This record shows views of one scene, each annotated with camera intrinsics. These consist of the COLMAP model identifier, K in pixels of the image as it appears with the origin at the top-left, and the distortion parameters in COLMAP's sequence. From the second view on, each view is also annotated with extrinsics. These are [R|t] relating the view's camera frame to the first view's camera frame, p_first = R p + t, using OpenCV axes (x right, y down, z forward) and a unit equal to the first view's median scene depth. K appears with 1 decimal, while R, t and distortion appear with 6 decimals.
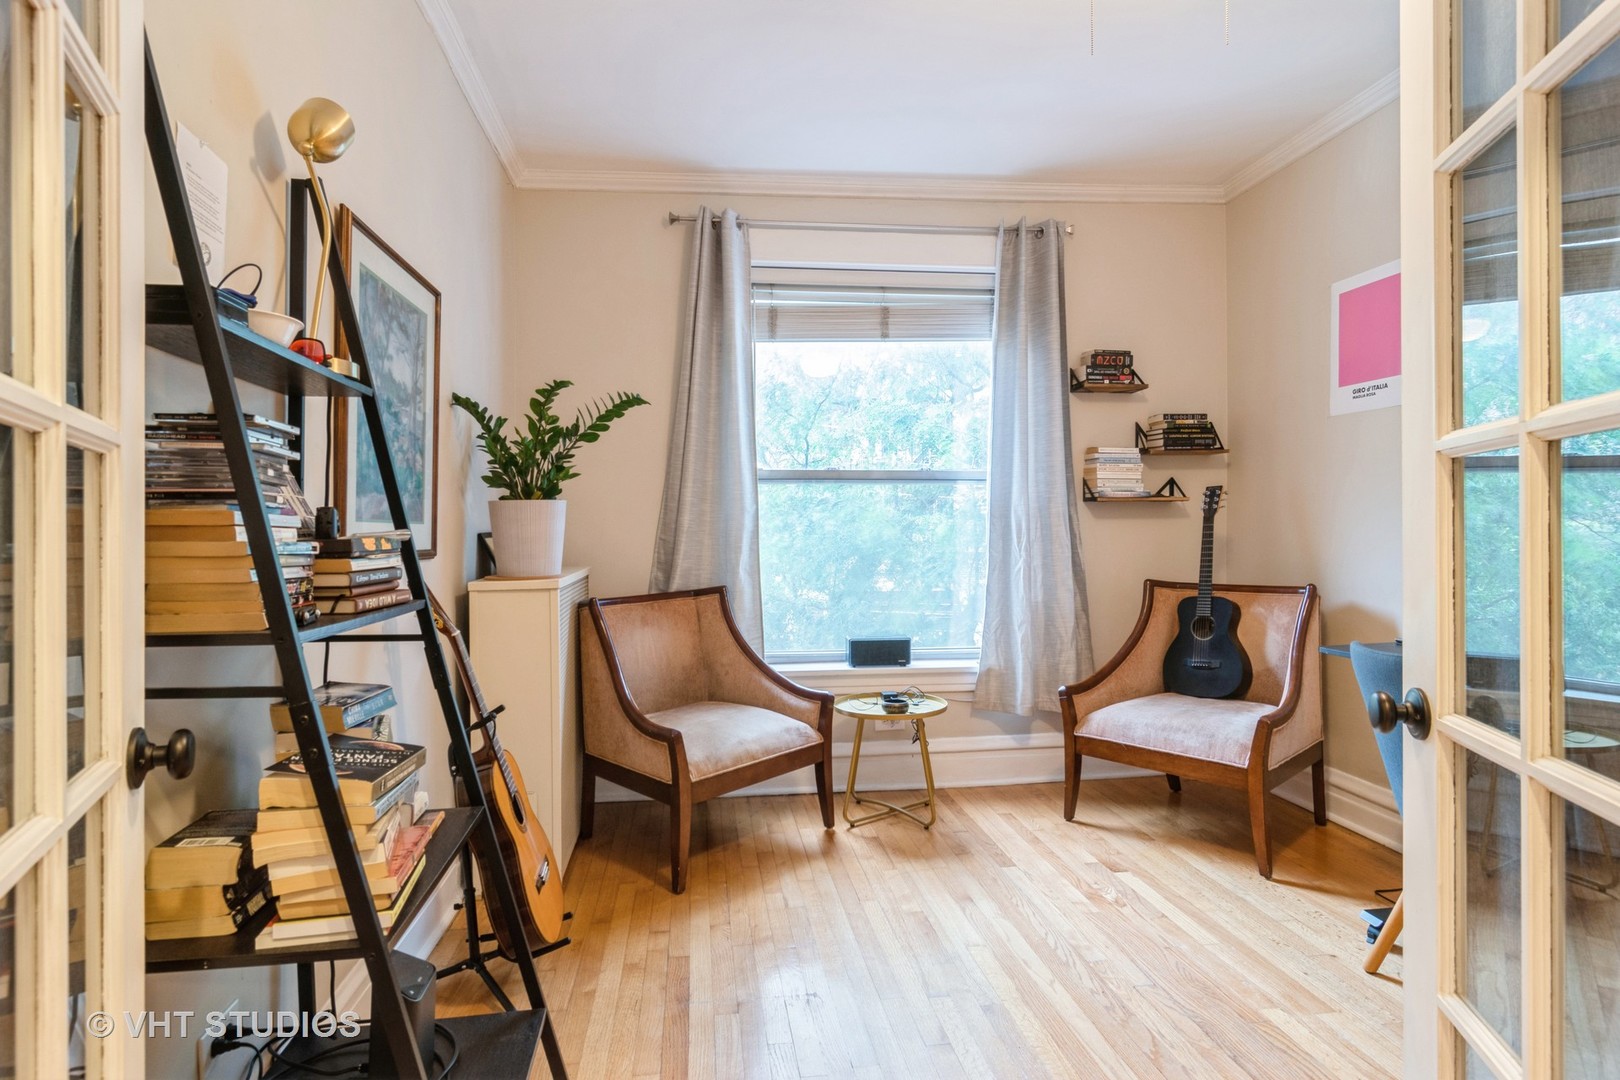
lens RADIAL K [[853.0, 0, 812.6], [0, 853.0, 531.5], [0, 0, 1]] dist [-0.003469, -0.000330]
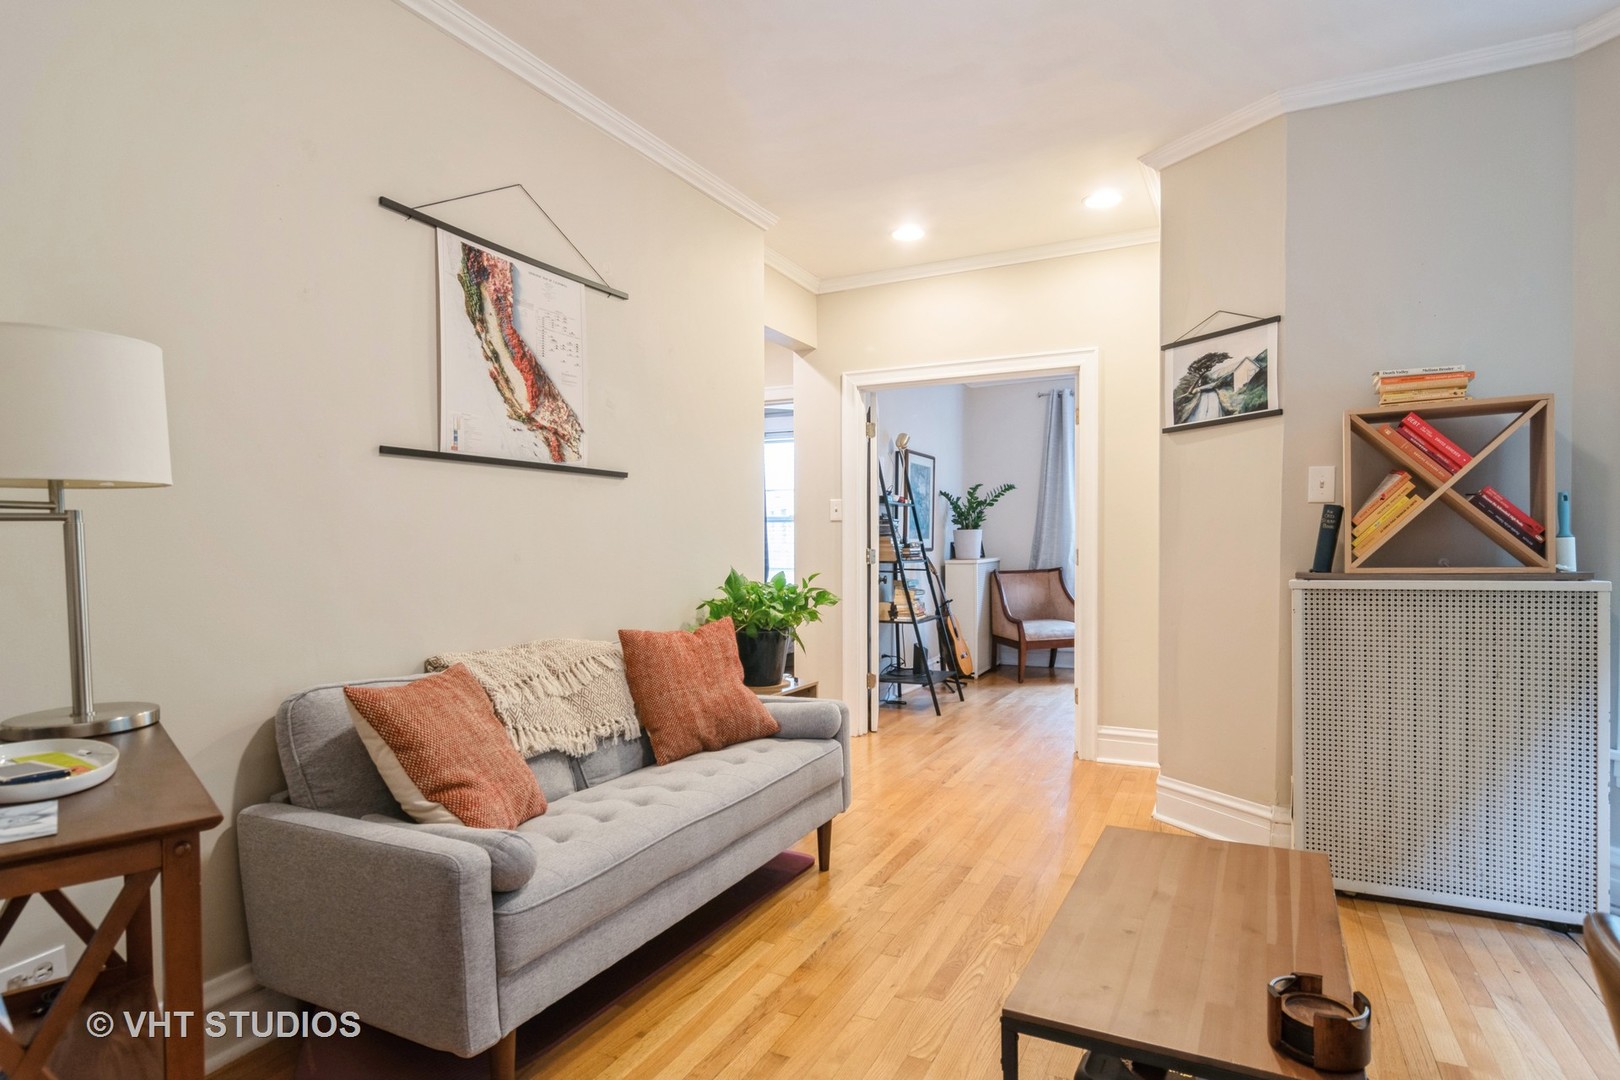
lens RADIAL K [[853.0, 0, 811.8], [0, 853.0, 543.9], [0, 0, 1]] dist [-0.003469, -0.000330]
pose [[0.829913, 0.004204, -0.557877, 0.717568], [-0.001817, 0.999987, 0.004834, -0.004930], [0.557890, -0.002998, 0.829910, -1.409642]]
